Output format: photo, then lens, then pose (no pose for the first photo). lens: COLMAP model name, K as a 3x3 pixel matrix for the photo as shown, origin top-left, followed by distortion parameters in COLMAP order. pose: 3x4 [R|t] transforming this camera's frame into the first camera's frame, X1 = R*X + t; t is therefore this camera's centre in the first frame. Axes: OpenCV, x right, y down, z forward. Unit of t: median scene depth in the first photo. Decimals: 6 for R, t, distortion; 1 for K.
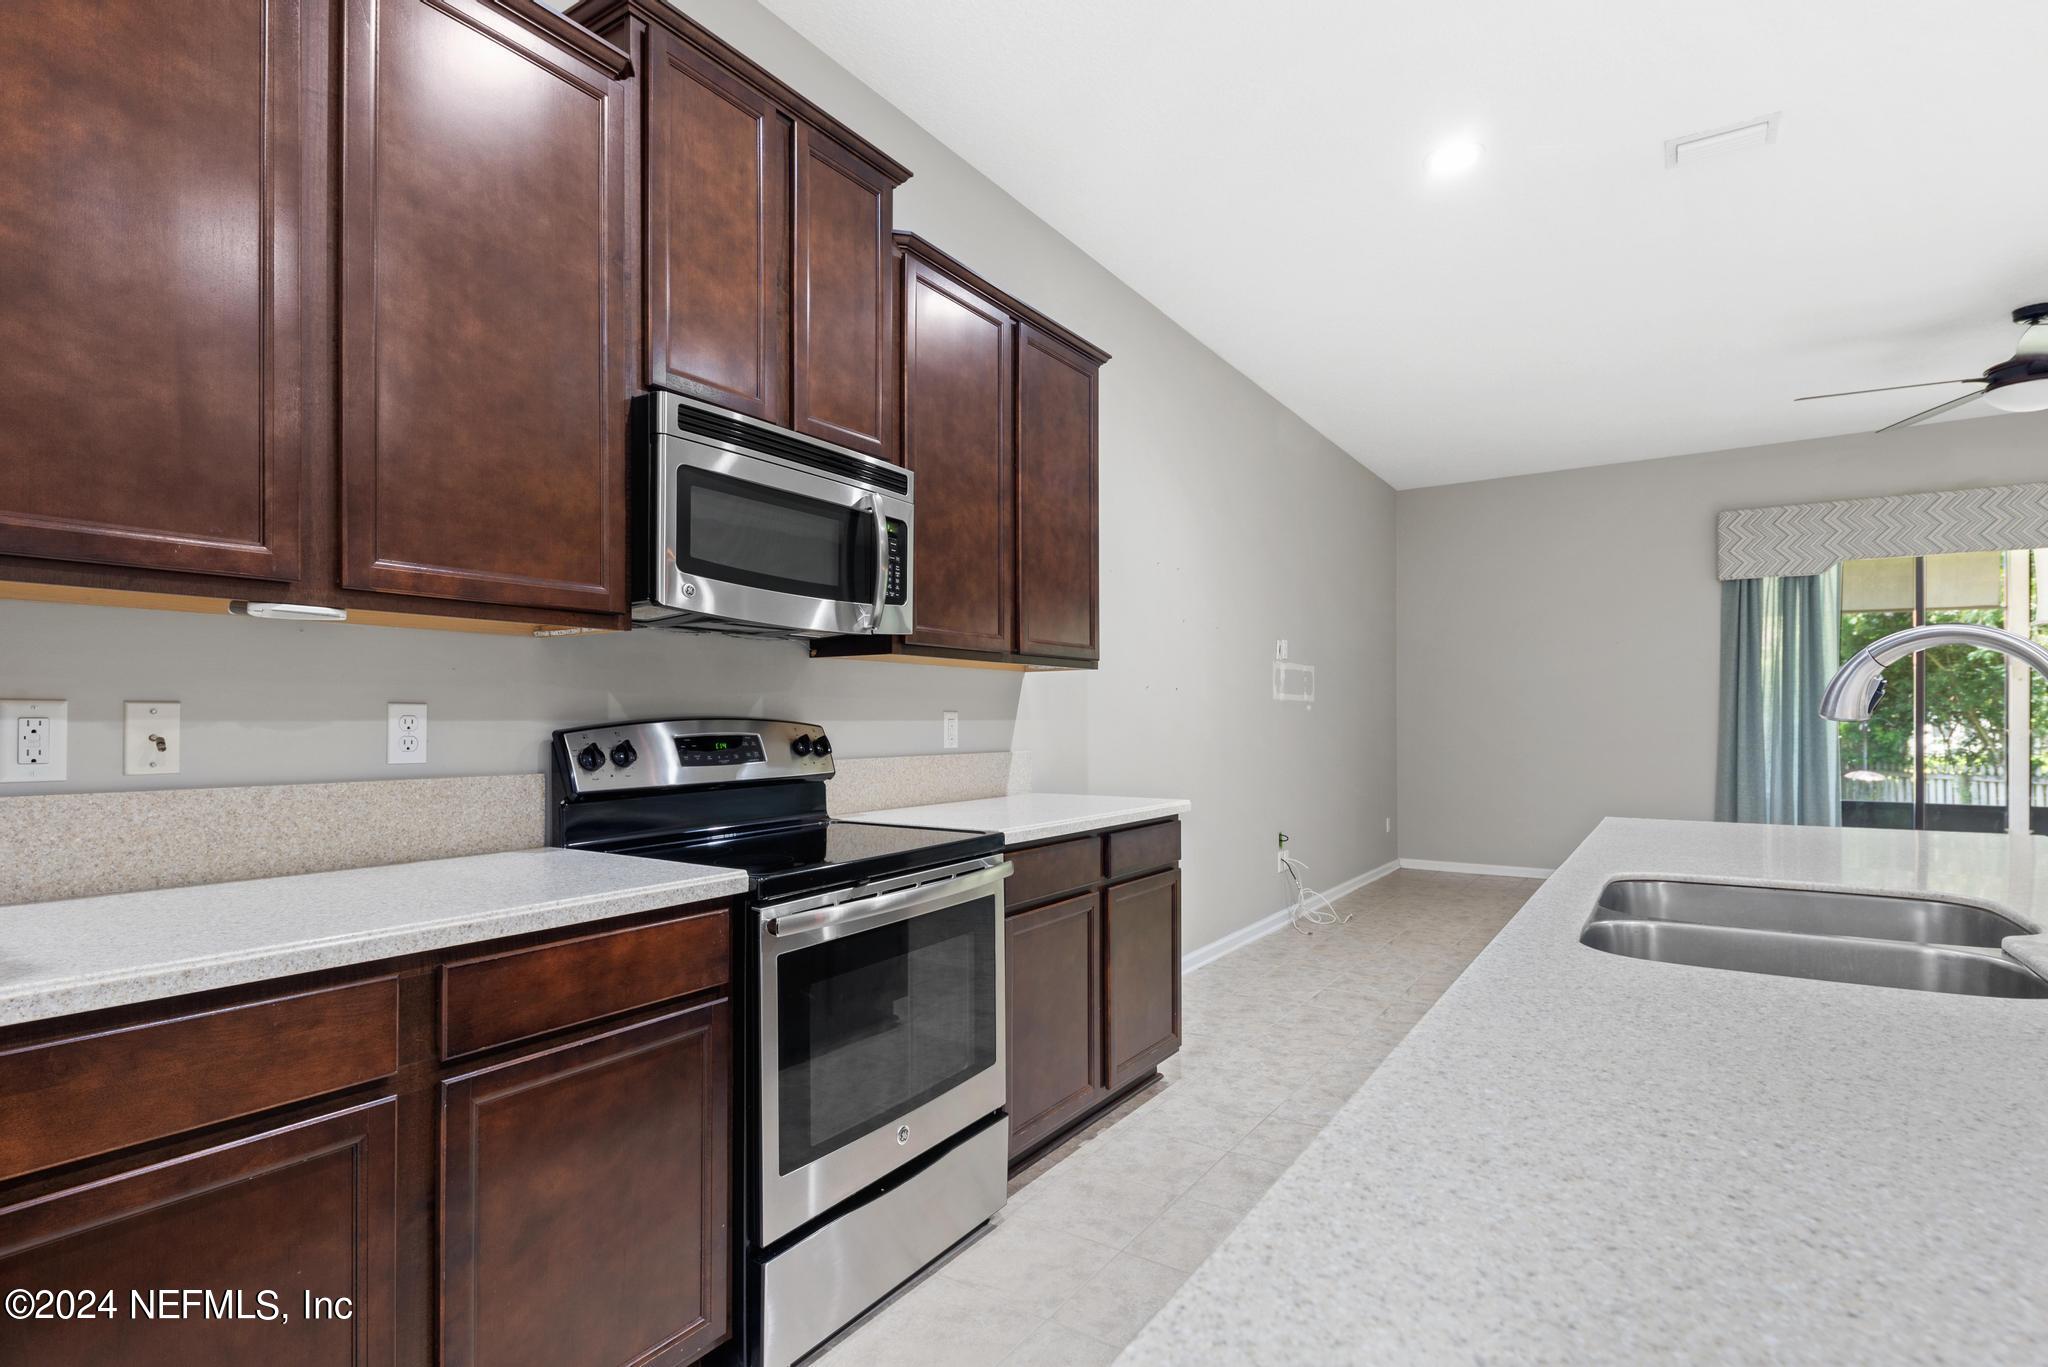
lens RADIAL K [[1015.8, 0, 1029.0], [0, 1015.8, 716.9], [0, 0, 1]] dist [0.007336, -0.004498]
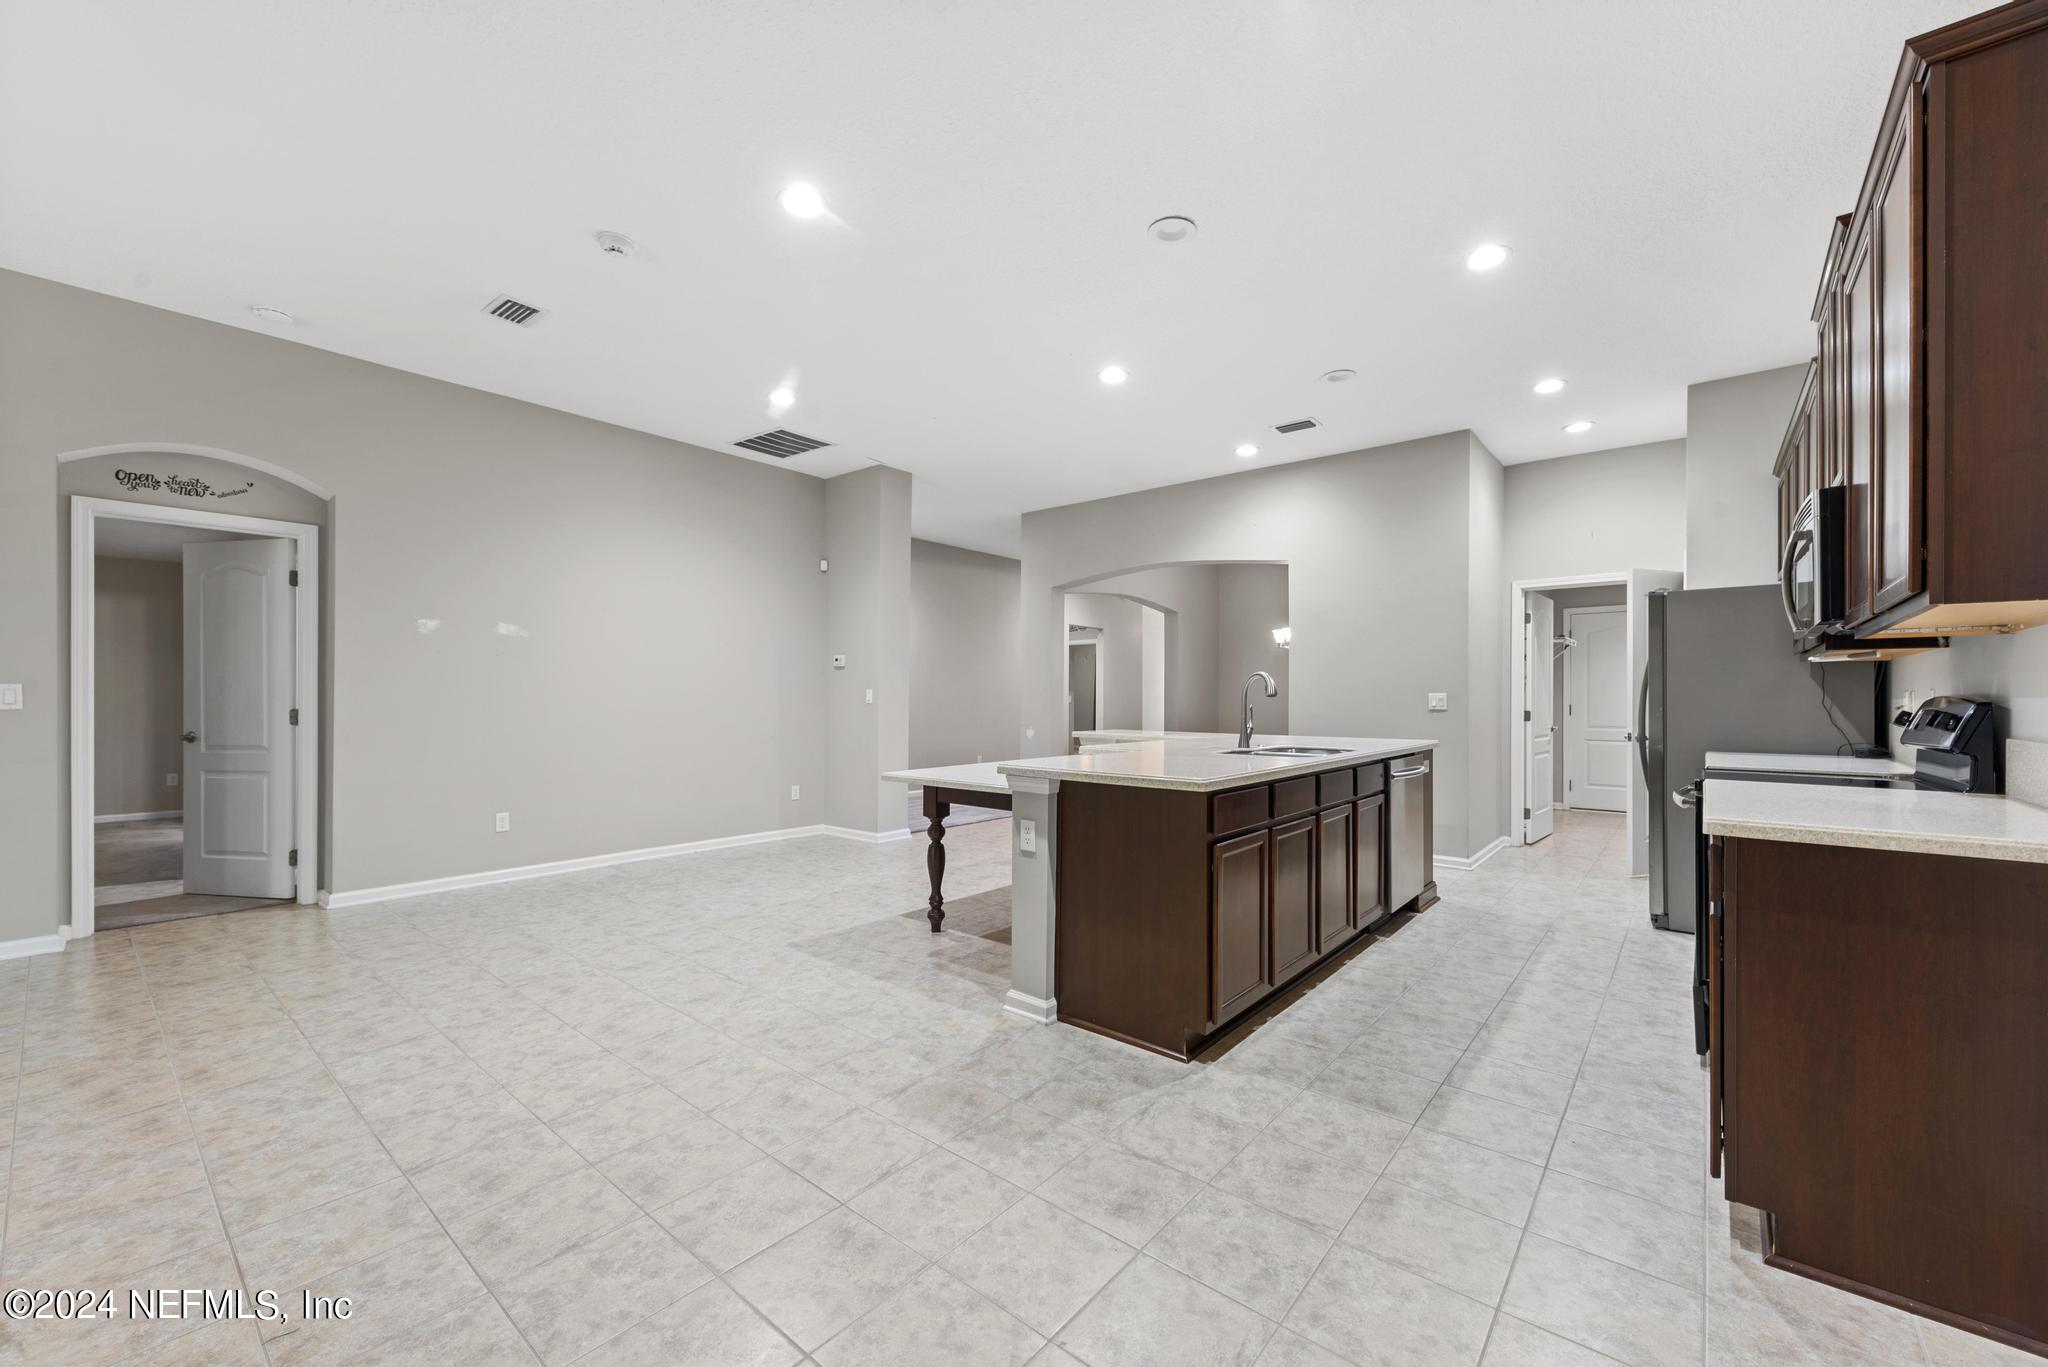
lens RADIAL K [[799.7, 0, 1036.8], [0, 799.7, 694.5], [0, 0, 1]] dist [0.013083, -0.003054]
pose [[-0.994435, -0.003710, 0.105289, 0.712163], [-0.004473, 0.999965, -0.007014, 0.010138], [-0.105259, -0.007446, -0.994417, 2.091541]]
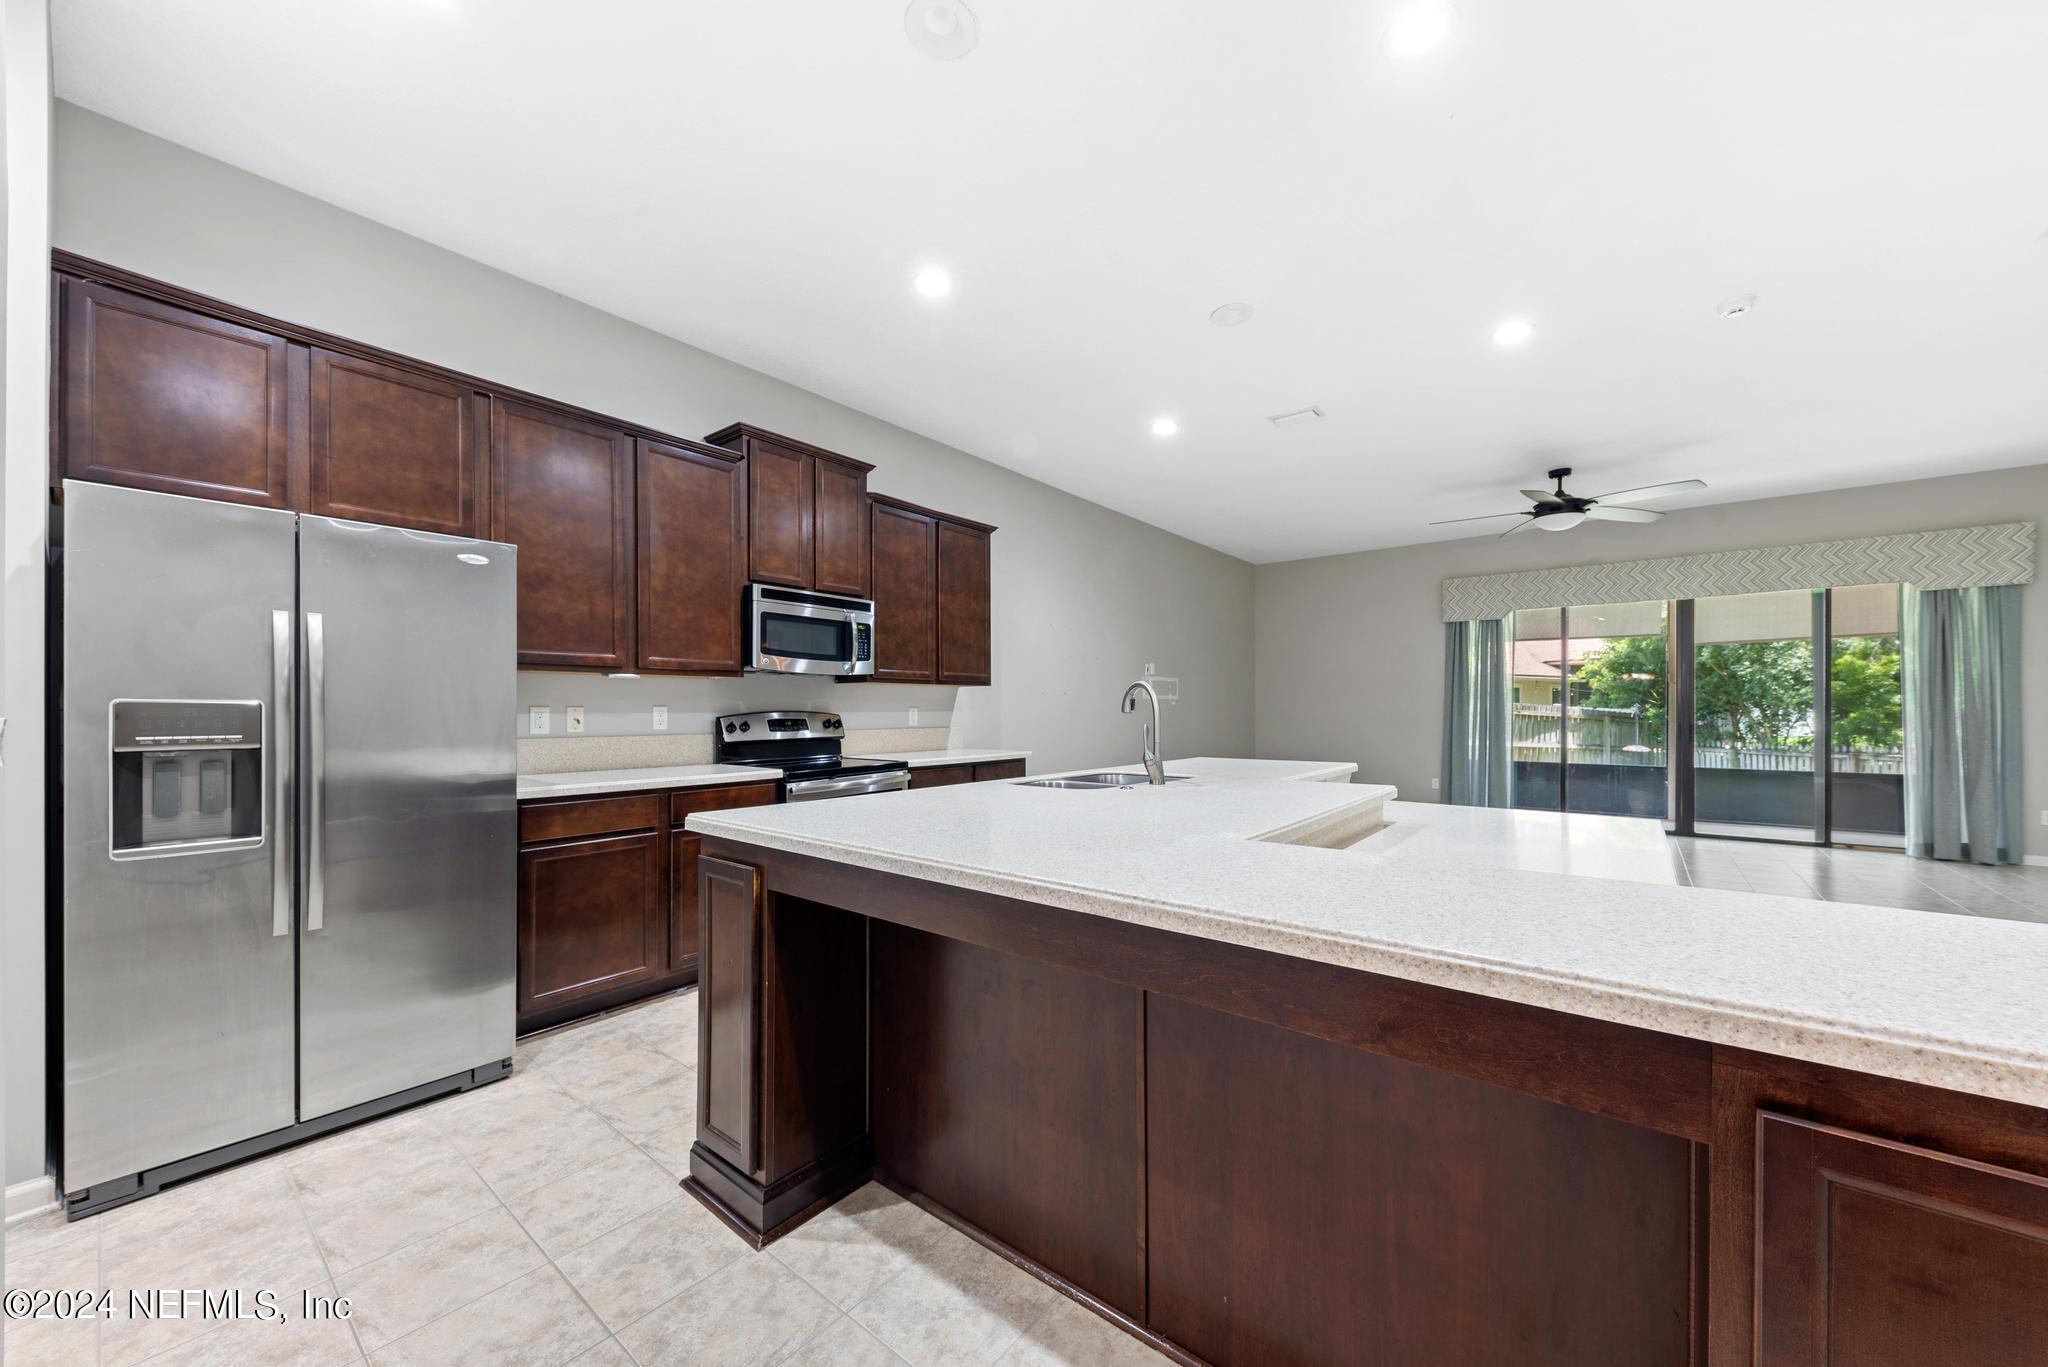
lens RADIAL K [[745.4, 0, 1028.0], [0, 745.4, 708.3], [0, 0, 1]] dist [0.004863, -0.001484]
pose [[0.995775, -0.001676, -0.091808, 0.383193], [0.001786, 0.999998, 0.001121, -0.006661], [0.091806, -0.001280, 0.995776, -0.621886]]
